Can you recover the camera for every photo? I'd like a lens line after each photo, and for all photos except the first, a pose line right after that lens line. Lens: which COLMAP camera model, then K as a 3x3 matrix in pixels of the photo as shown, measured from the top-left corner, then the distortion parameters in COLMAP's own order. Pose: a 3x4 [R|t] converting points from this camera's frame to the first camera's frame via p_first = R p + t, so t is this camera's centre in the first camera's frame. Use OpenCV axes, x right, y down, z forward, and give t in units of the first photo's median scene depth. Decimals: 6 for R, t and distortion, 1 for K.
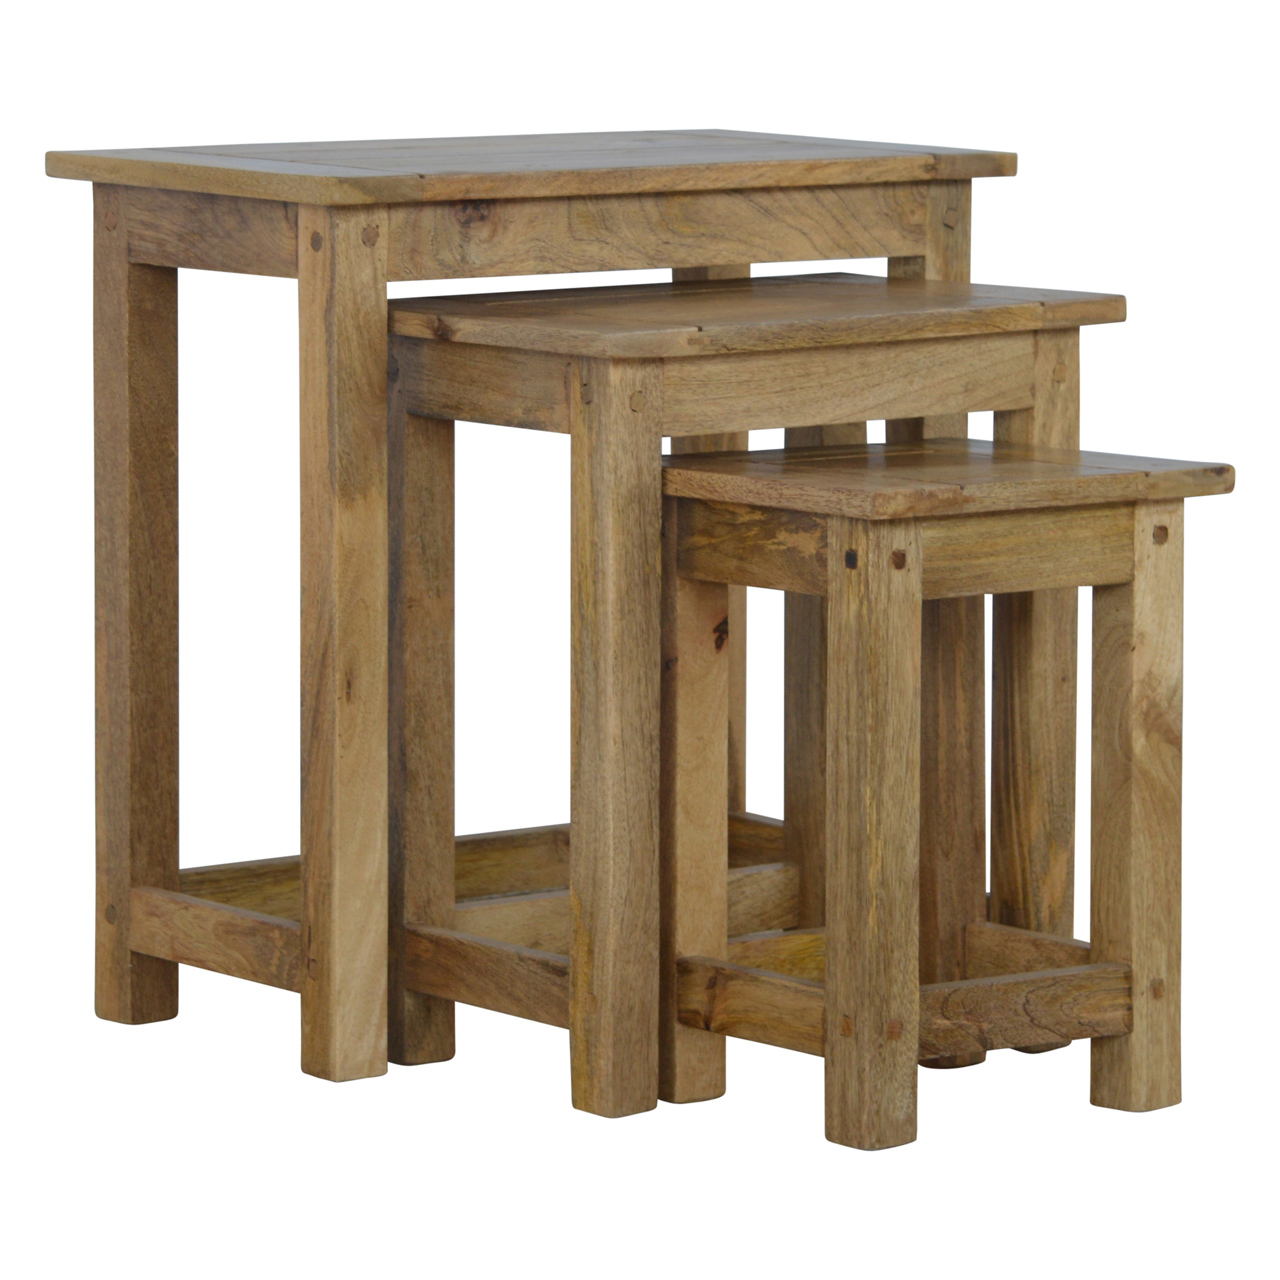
lens RADIAL K [[6248.8, 0, 638.6], [0, 6248.8, 635.8], [0, 0, 1]] dist [-0.069387, 0.000000]
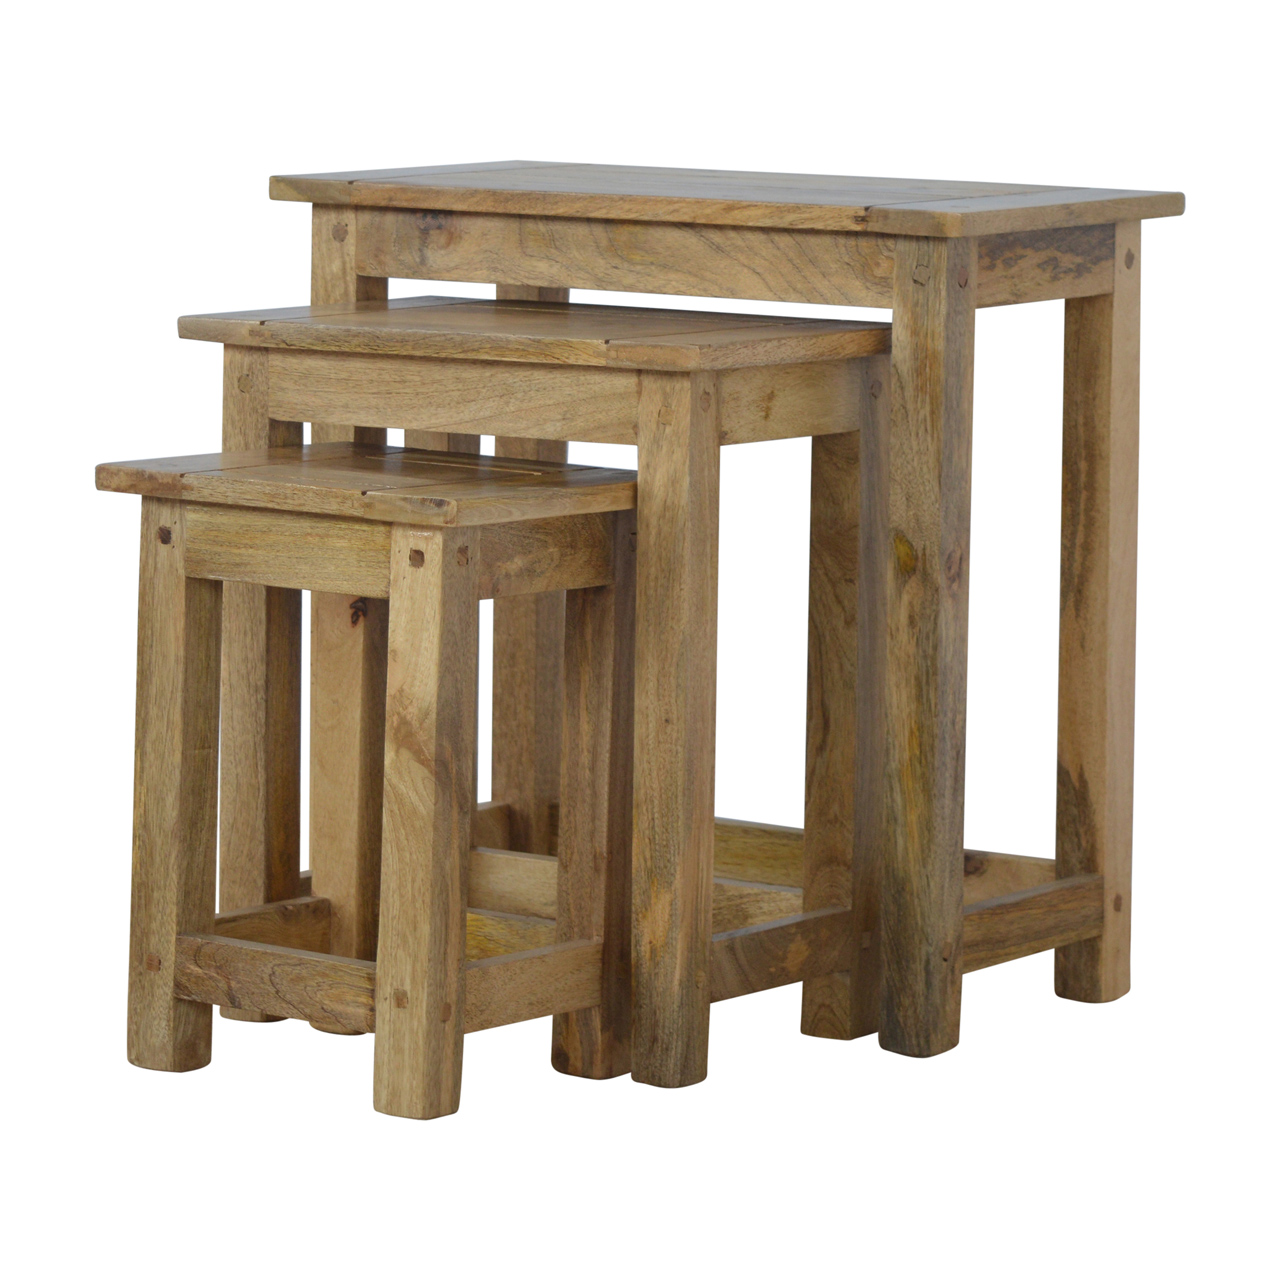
lens RADIAL K [[5722.6, 0, 637.1], [0, 5722.6, 639.1], [0, 0, 1]] dist [-0.091654, 0.000000]
pose [[0.299425, 0.121886, -0.946303, 0.959713], [-0.137810, 0.986931, 0.083514, -0.084306], [0.944115, 0.105404, 0.312309, 0.721775]]
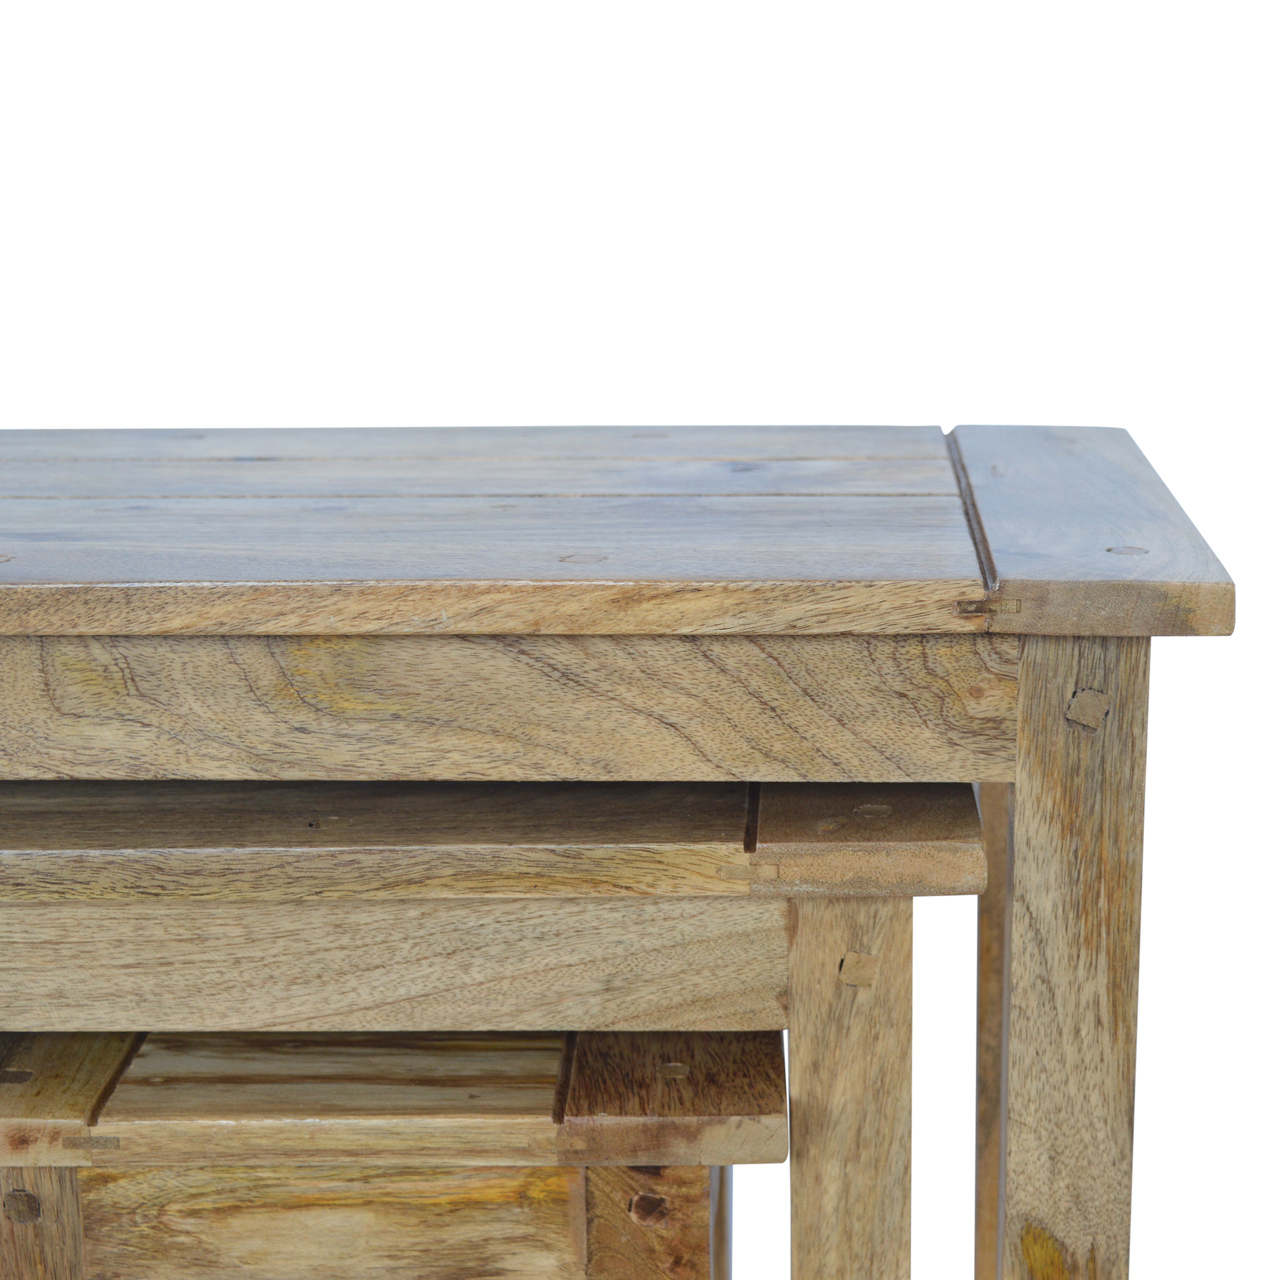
lens RADIAL K [[2592.7, 0, 754.3], [0, 2592.7, 728.8], [0, 0, 1]] dist [-0.024467, 0.000000]
pose [[0.758946, 0.154019, -0.632677, 0.162384], [-0.073767, 0.985705, 0.151472, -0.098362], [0.646962, -0.068288, 0.759458, 0.890361]]
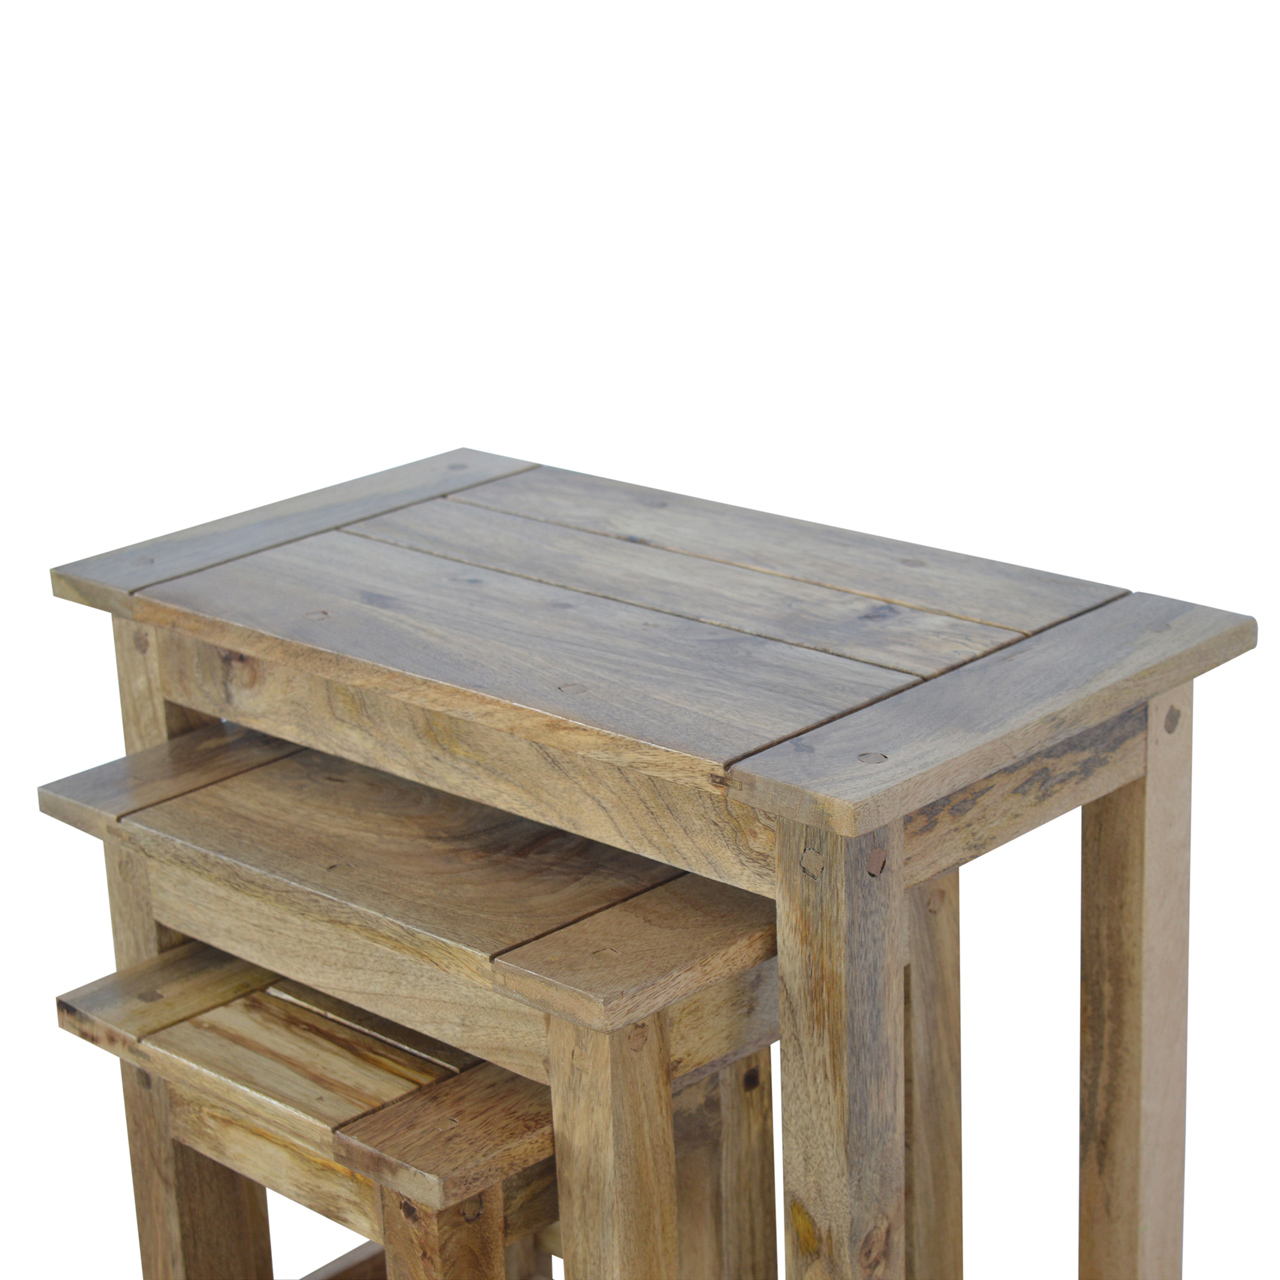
lens RADIAL K [[3037.2, 0, 687.7], [0, 3037.2, 814.8], [0, 0, 1]] dist [-0.045099, 0.000000]
pose [[0.143354, 0.351131, -0.925288, 0.364817], [-0.096339, 0.935455, 0.340063, -0.190623], [0.984971, 0.040392, 0.167929, 0.990866]]
